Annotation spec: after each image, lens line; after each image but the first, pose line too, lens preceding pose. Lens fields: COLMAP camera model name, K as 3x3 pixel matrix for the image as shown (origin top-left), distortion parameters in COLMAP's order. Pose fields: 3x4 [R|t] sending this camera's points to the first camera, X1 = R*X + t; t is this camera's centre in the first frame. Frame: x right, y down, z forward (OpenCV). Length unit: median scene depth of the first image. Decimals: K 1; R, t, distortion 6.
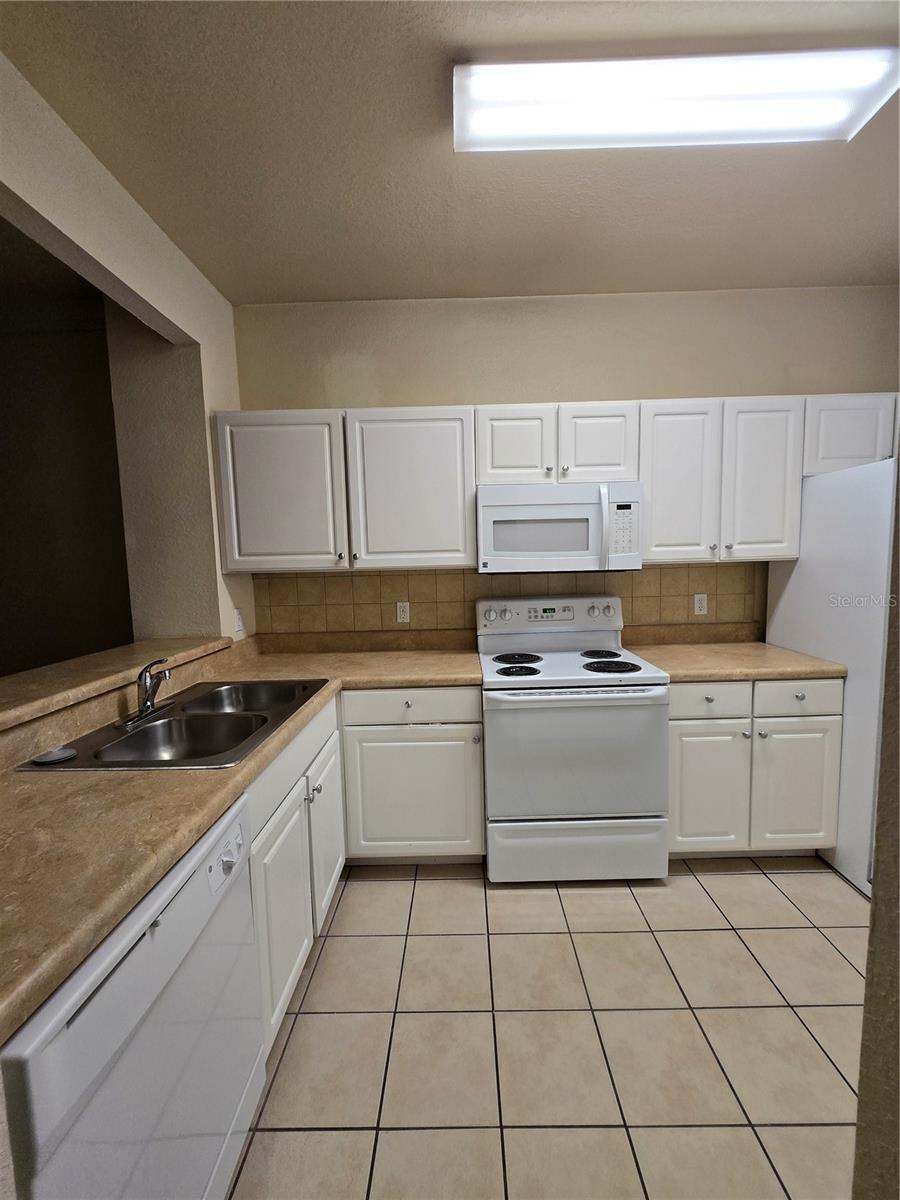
lens RADIAL K [[468.3, 0, 455.7], [0, 468.3, 600.8], [0, 0, 1]] dist [0.009693, -0.005919]
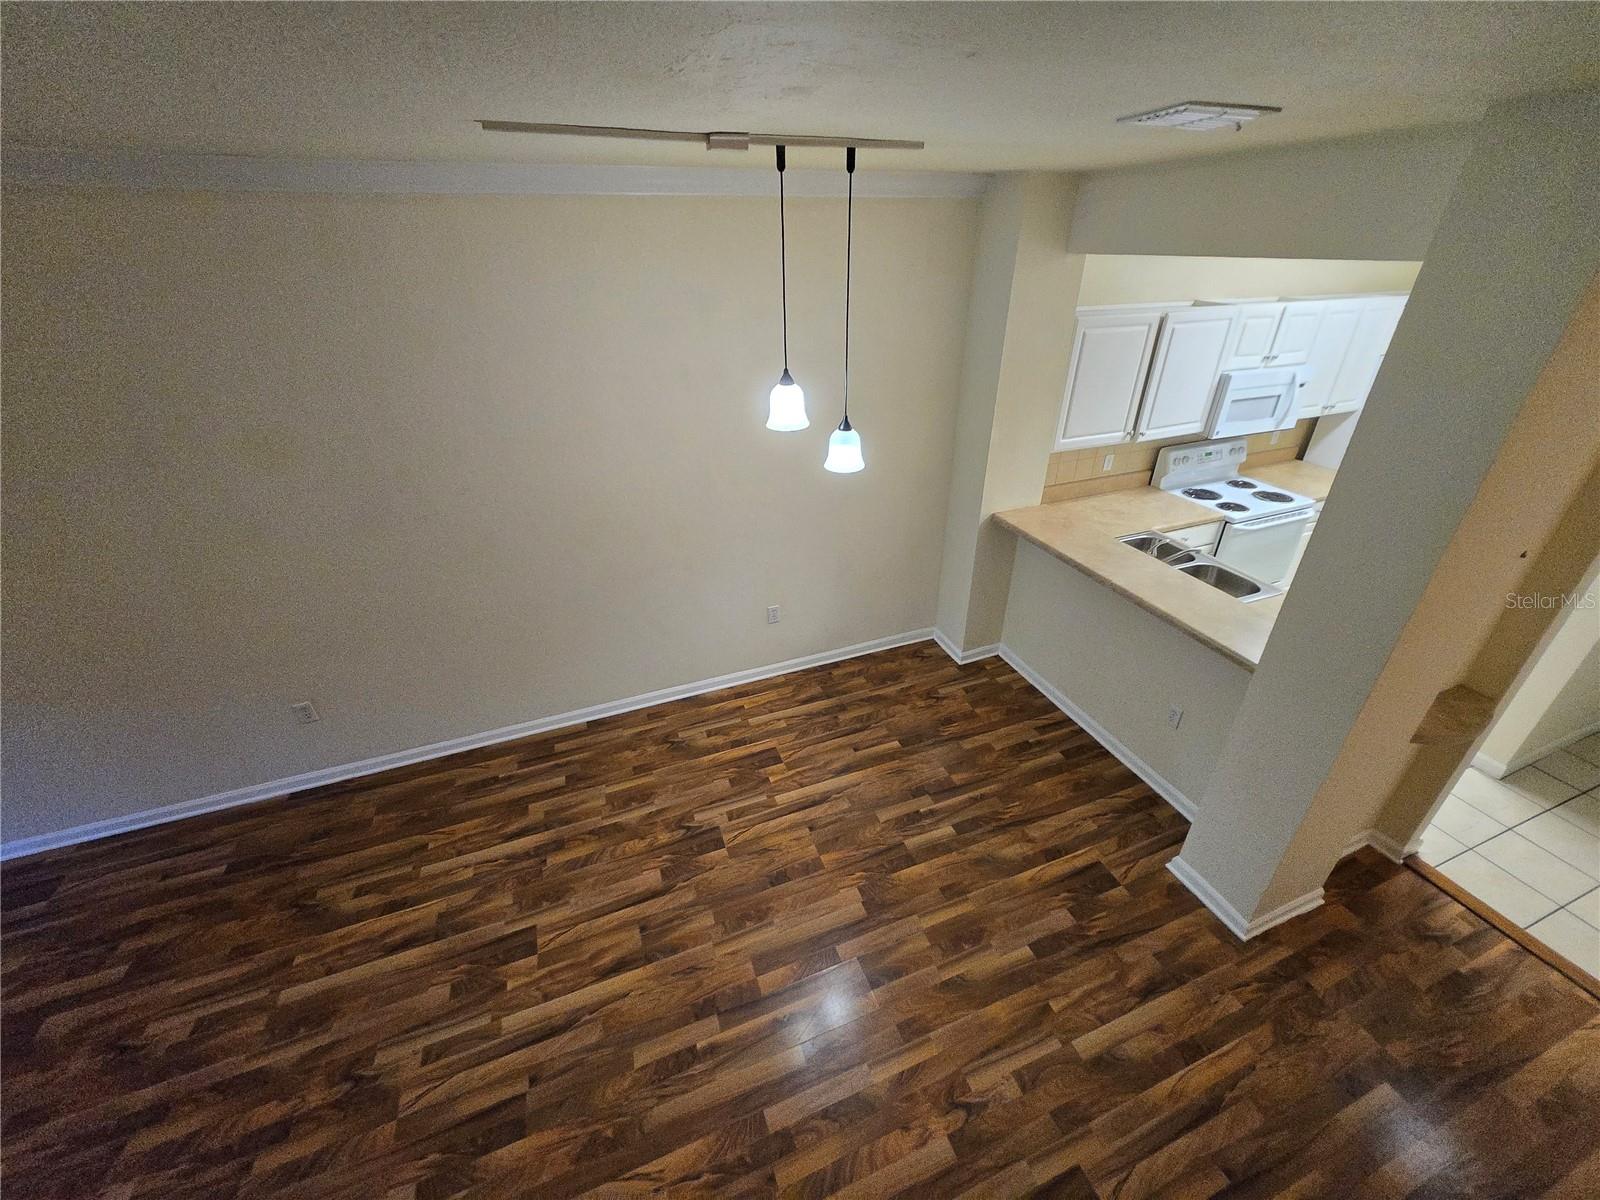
lens RADIAL K [[625.5, 0, 804.2], [0, 625.5, 595.4], [0, 0, 1]] dist [0.003268, -0.000472]
pose [[0.929925, -0.168235, 0.327012, -1.630899], [0.021327, 0.912399, 0.408746, -0.391653], [-0.367131, -0.373129, 0.852050, -0.289500]]
